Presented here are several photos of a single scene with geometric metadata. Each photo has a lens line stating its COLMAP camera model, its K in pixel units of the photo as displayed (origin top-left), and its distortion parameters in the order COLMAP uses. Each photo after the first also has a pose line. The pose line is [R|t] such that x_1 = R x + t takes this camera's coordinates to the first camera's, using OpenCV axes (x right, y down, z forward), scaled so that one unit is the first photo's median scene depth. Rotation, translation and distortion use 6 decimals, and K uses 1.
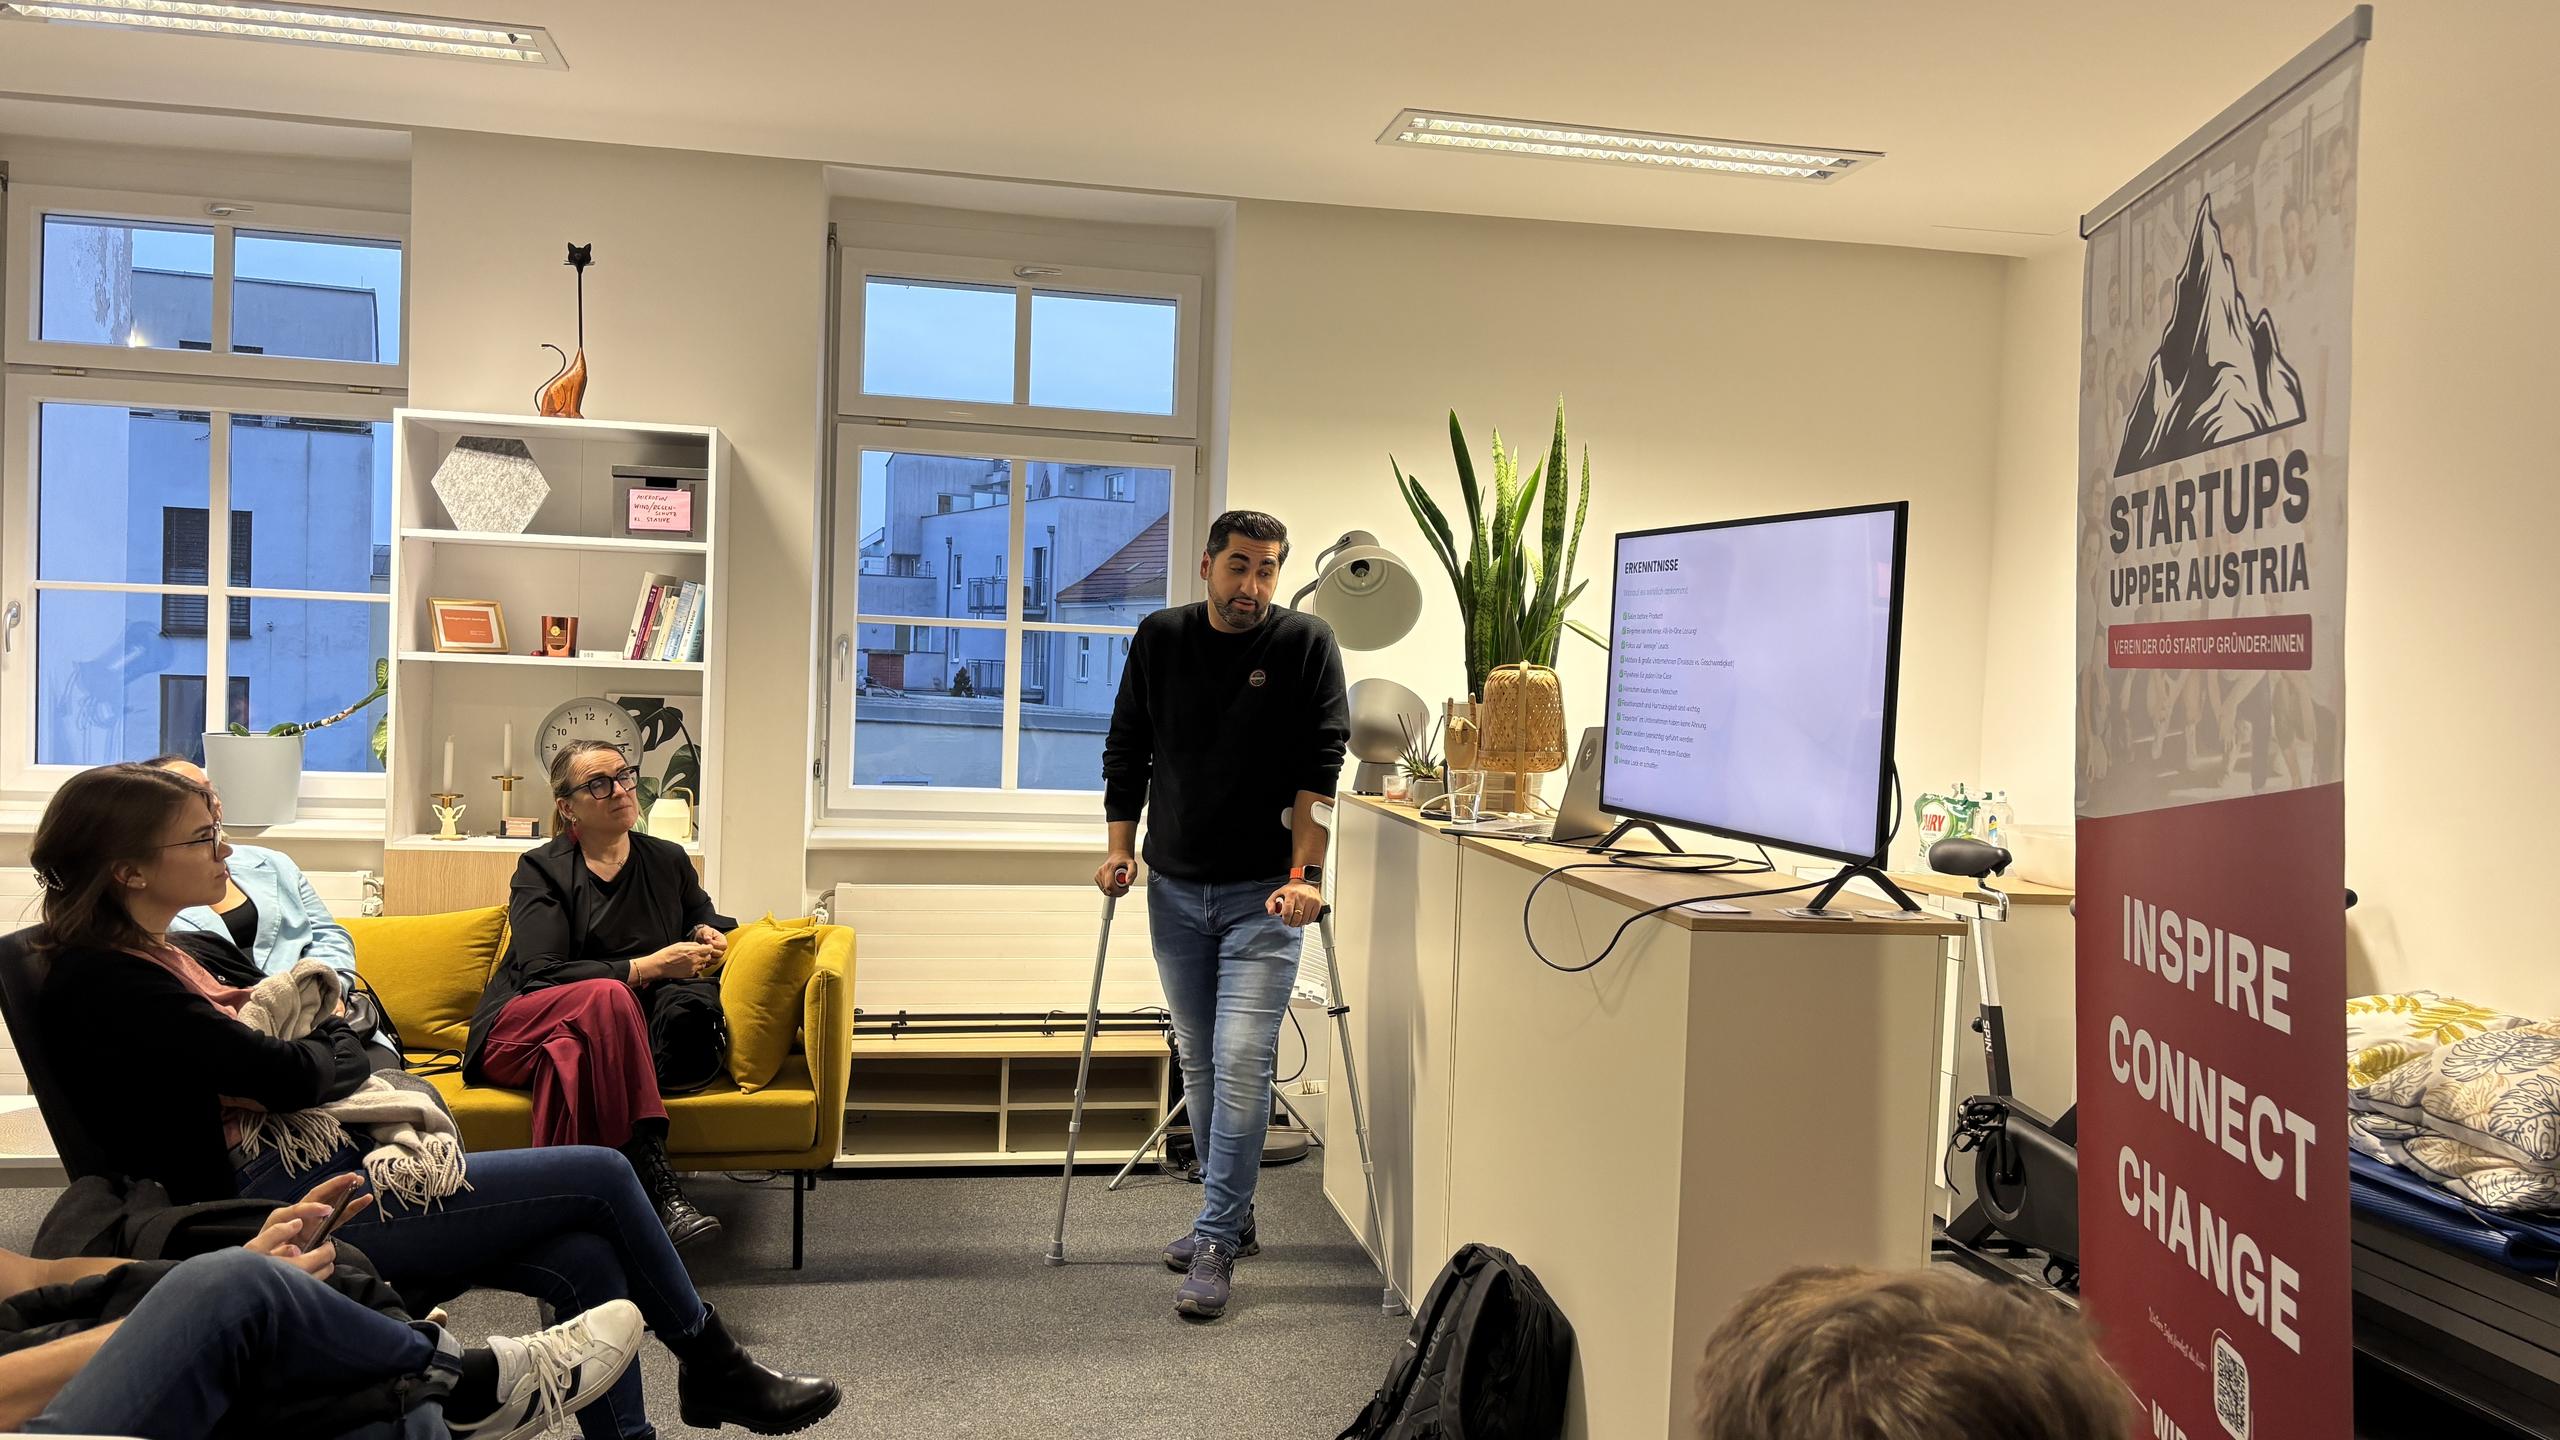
lens RADIAL K [[1936.1, 0, 1287.3], [0, 1936.1, 727.0], [0, 0, 1]] dist [0.040780, -0.044462]
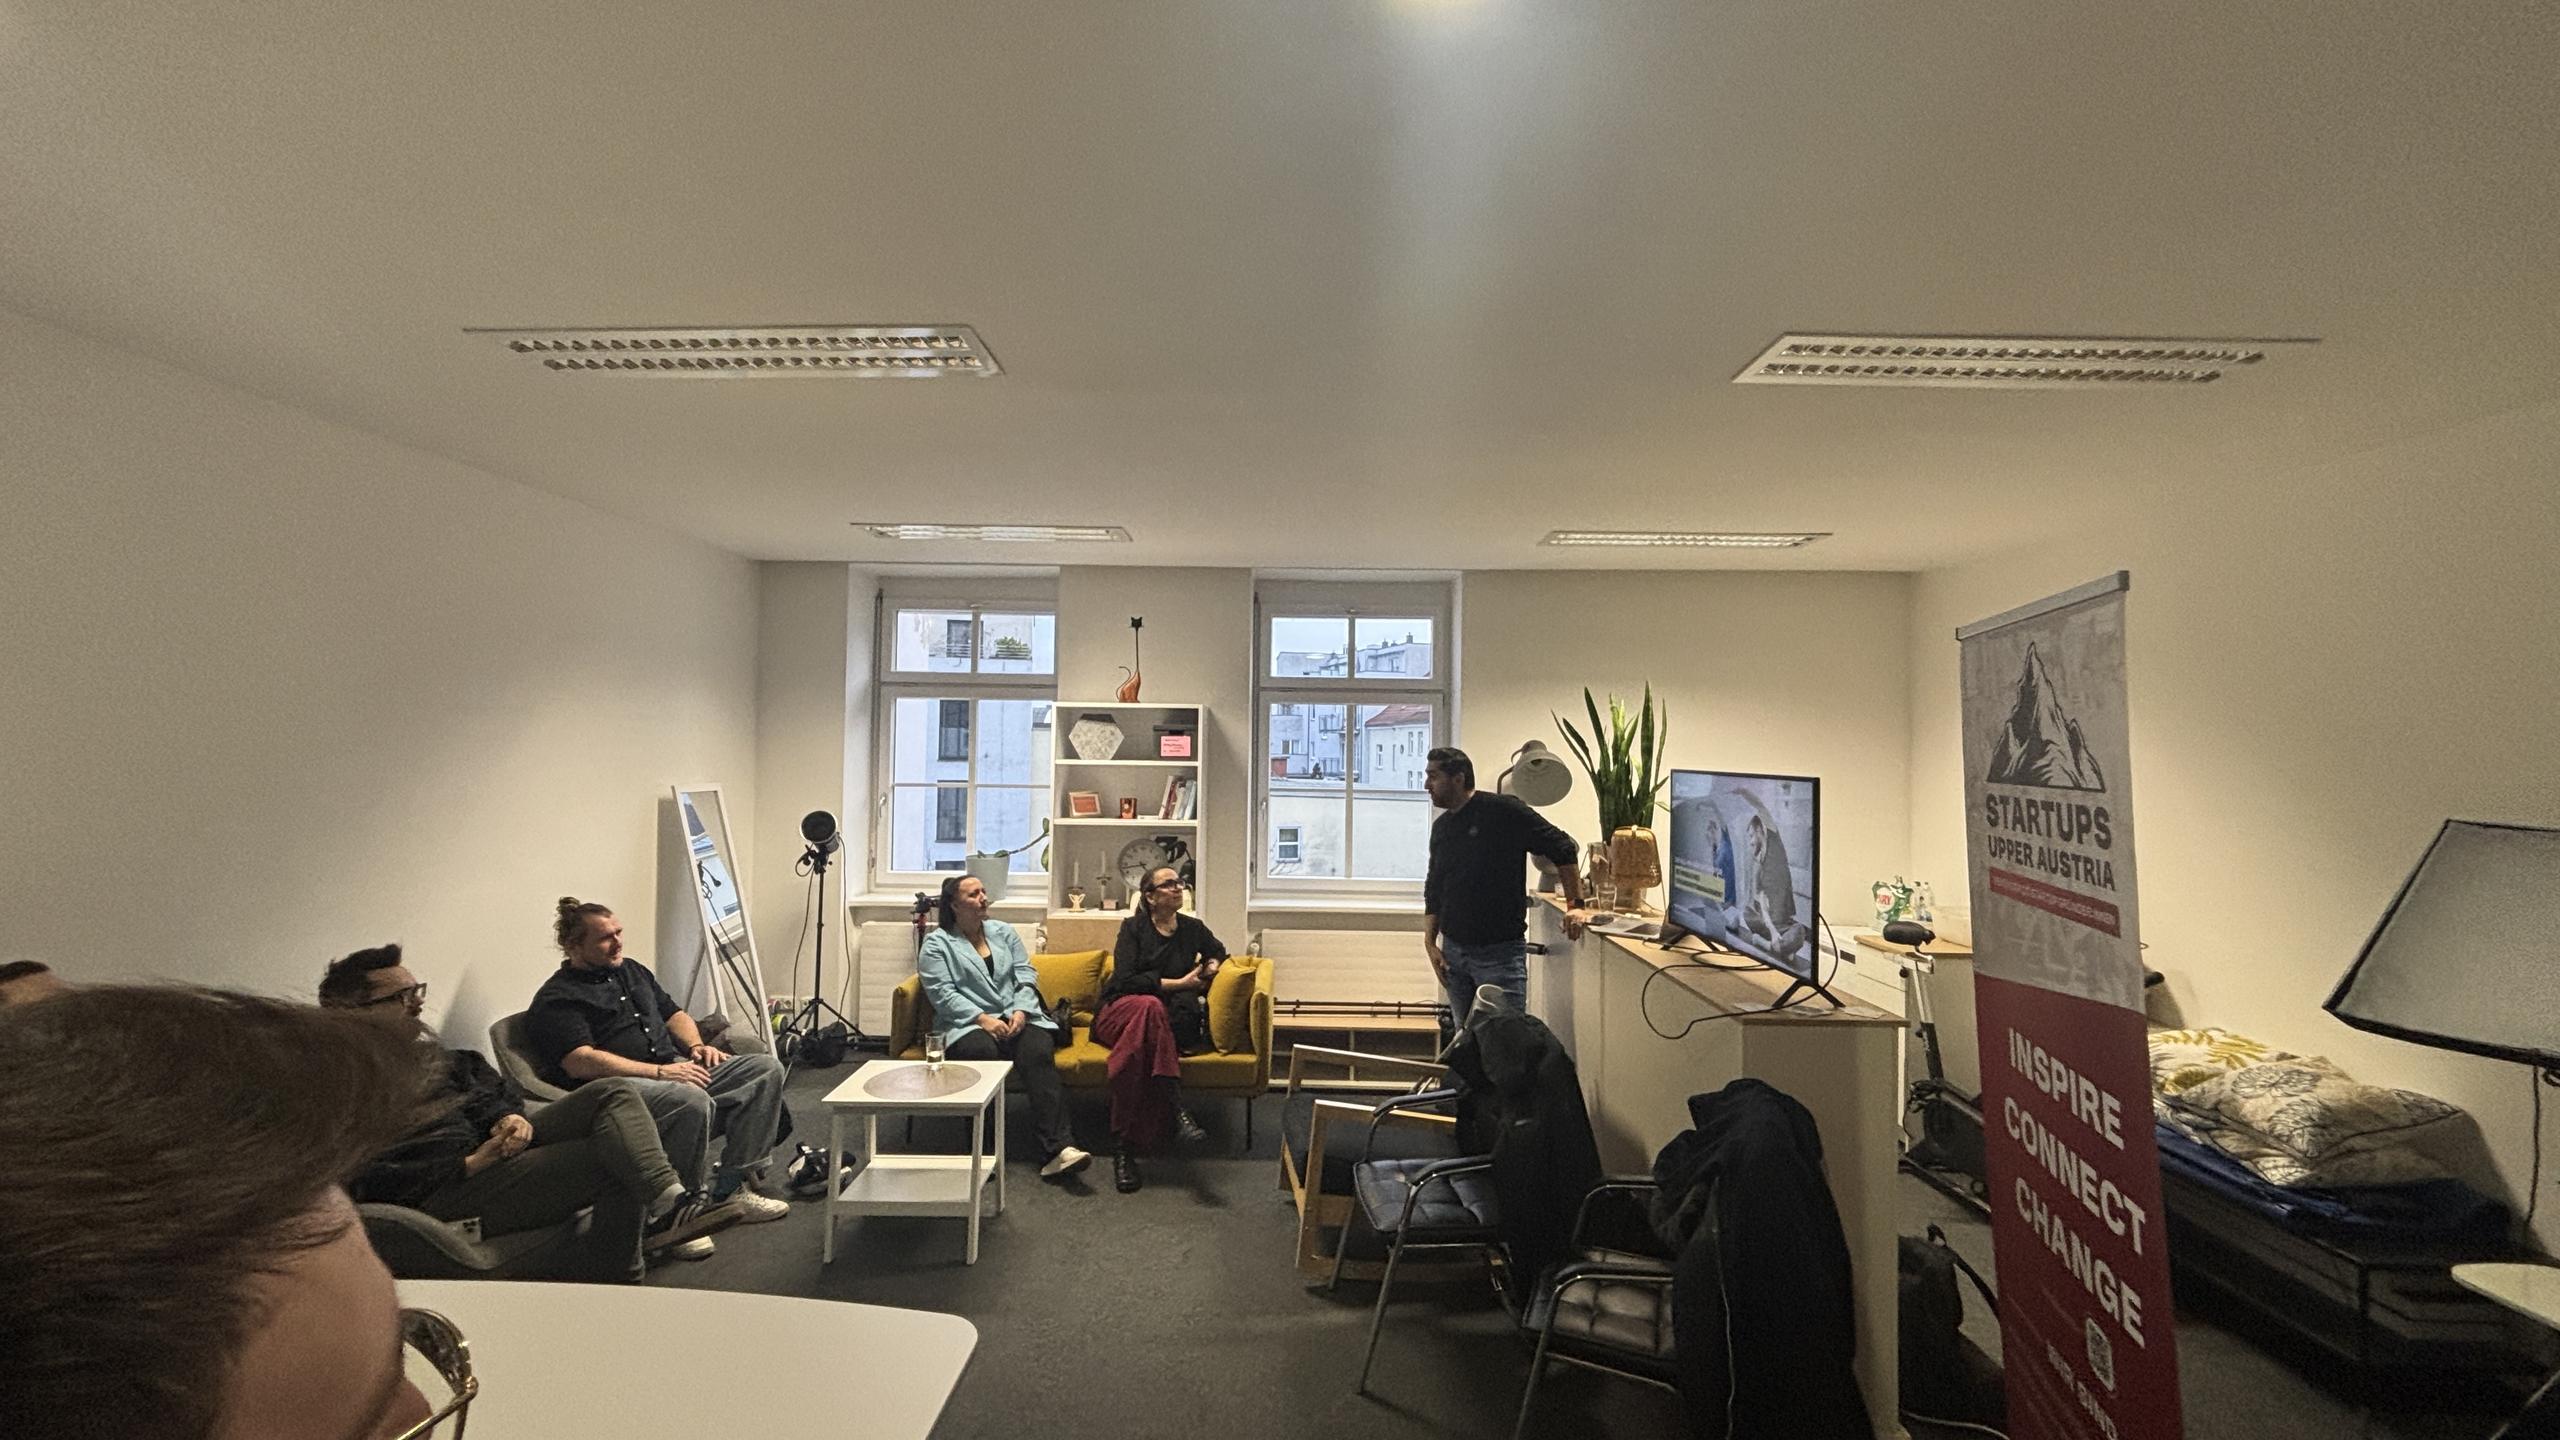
lens RADIAL K [[1038.1, 0, 1280.7], [0, 1038.1, 707.9], [0, 0, 1]] dist [-0.001086, -0.000894]
pose [[0.979723, -0.030544, -0.198015, -0.005315], [0.015343, 0.996847, -0.077856, -0.069208], [0.199769, 0.073240, 0.977102, -0.022065]]
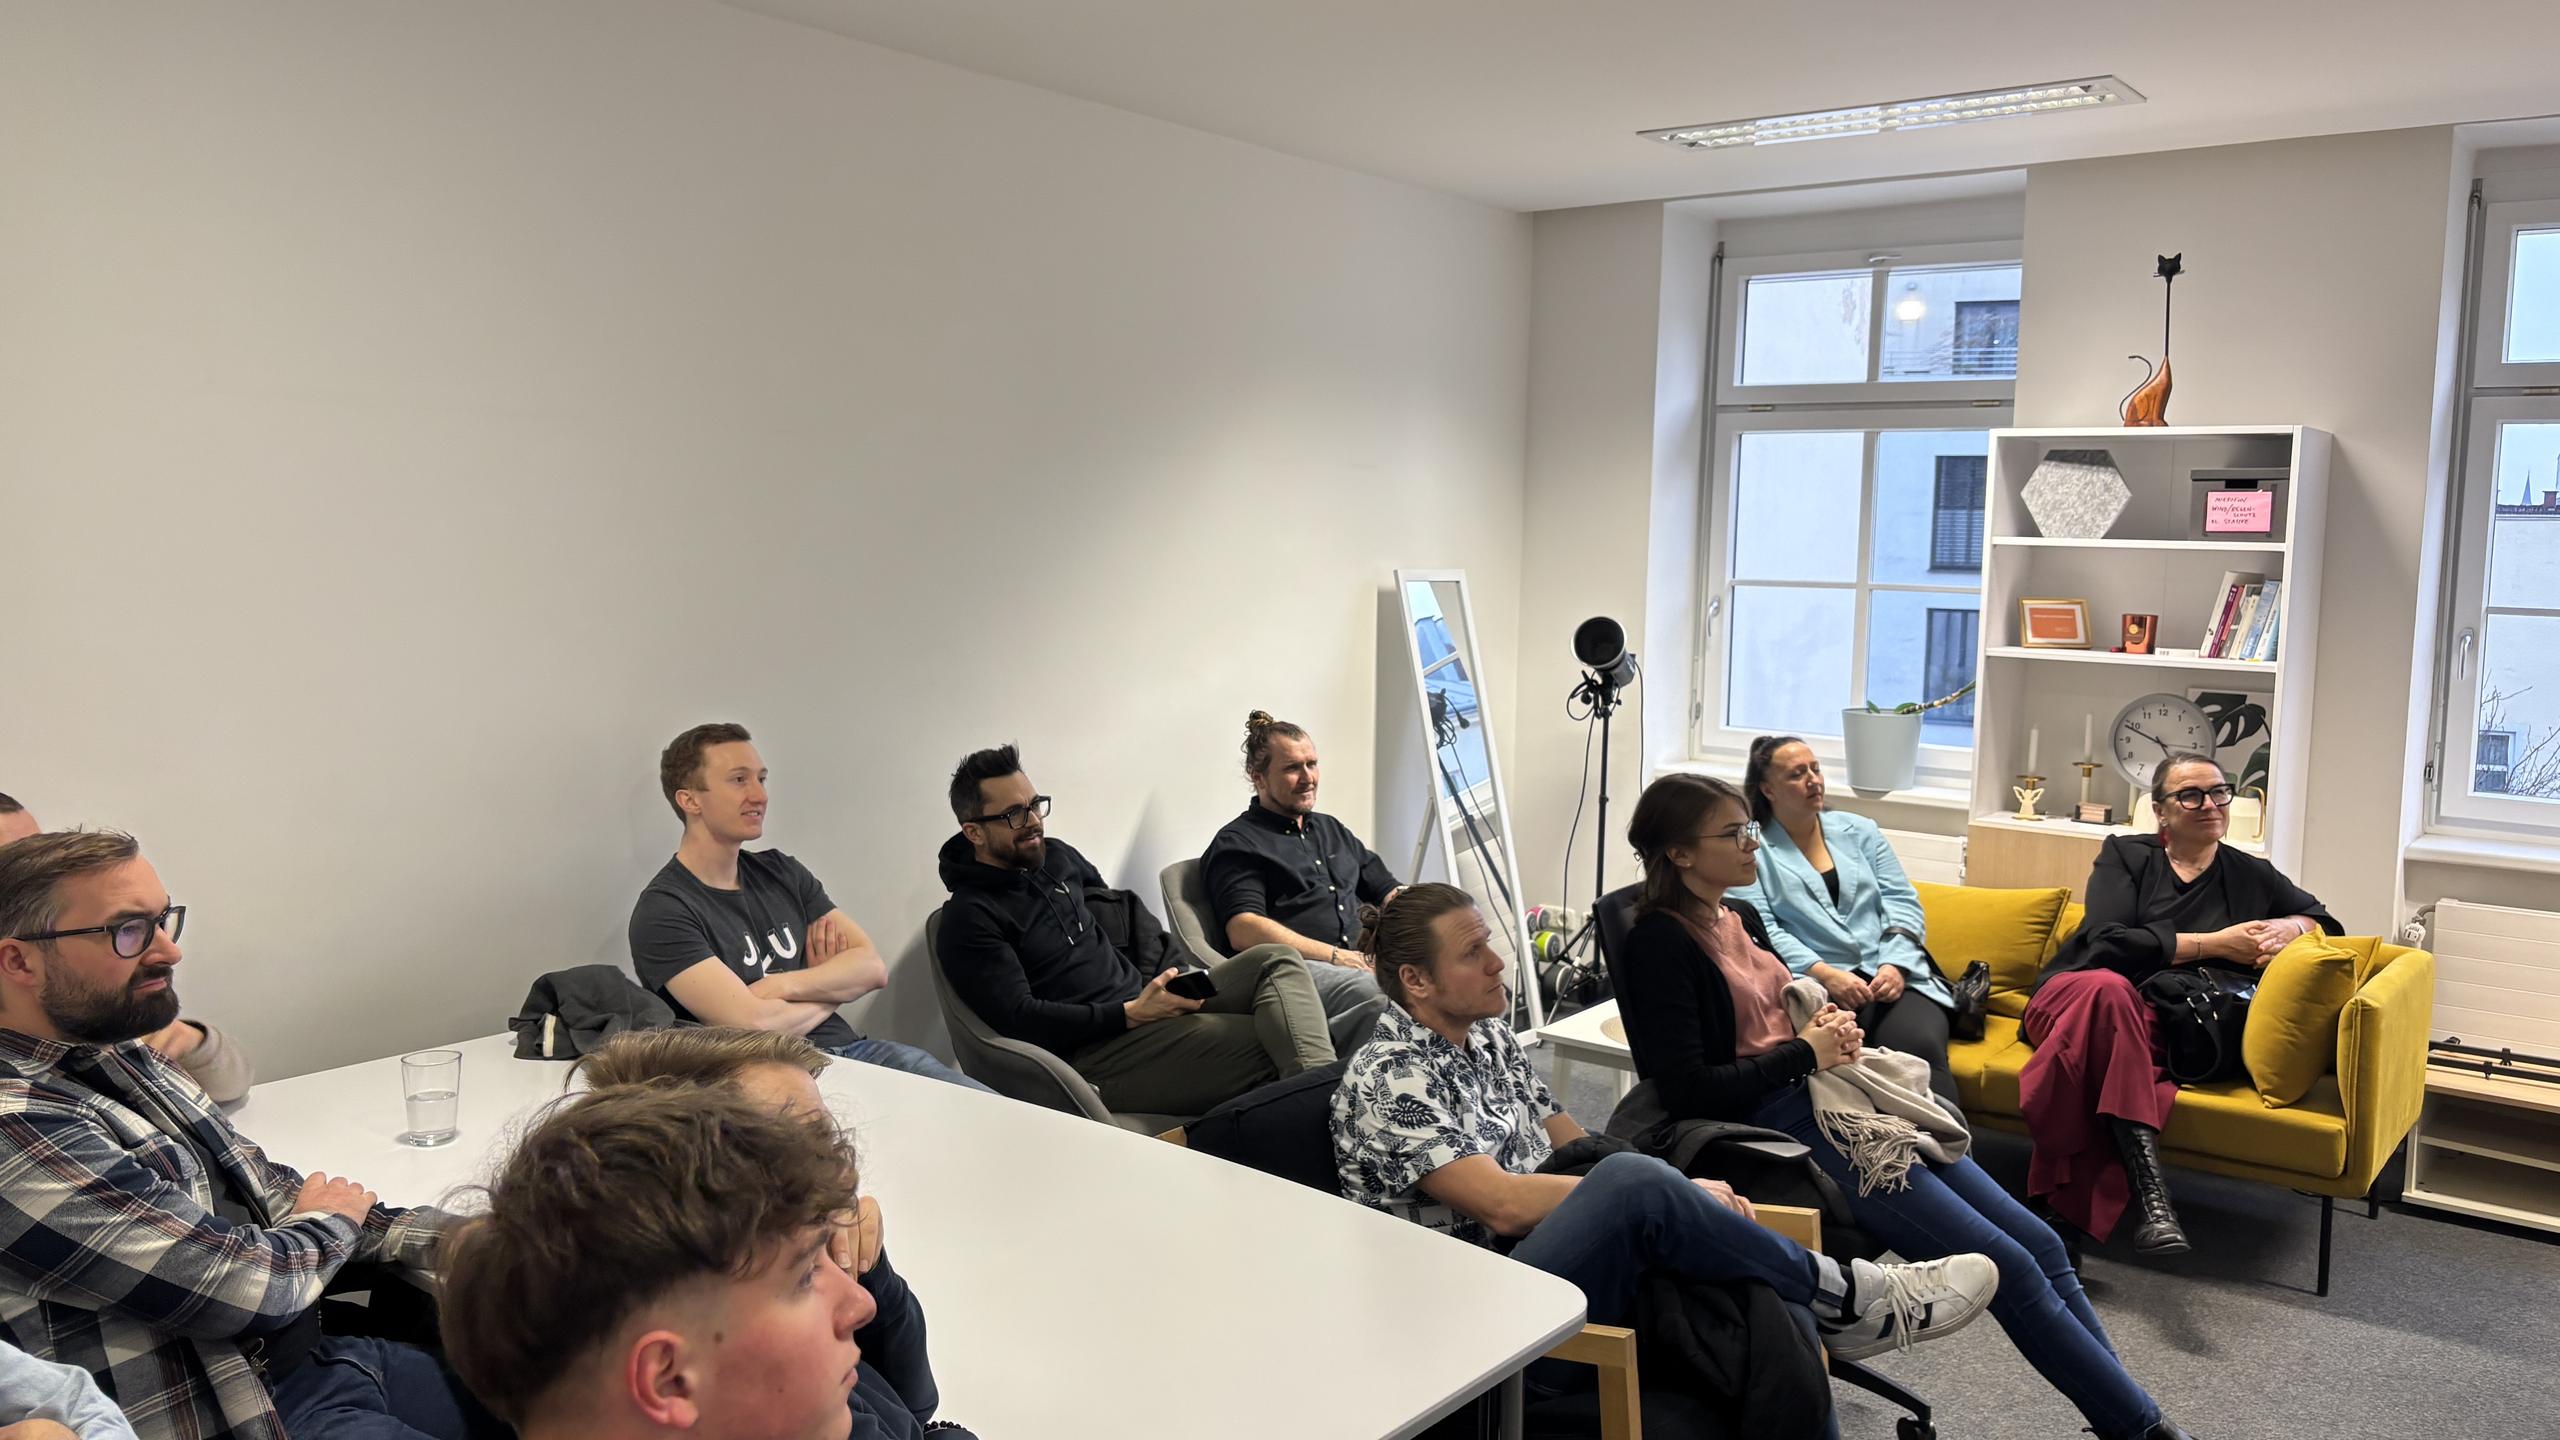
lens RADIAL K [[1936.1, 0, 1283.3], [0, 1936.1, 711.8], [0, 0, 1]] dist [0.040780, -0.044462]
pose [[0.657309, 0.048899, -0.752033, 0.119815], [-0.025529, 0.998765, 0.042628, -0.040401], [0.753188, -0.008821, 0.657746, -0.034213]]
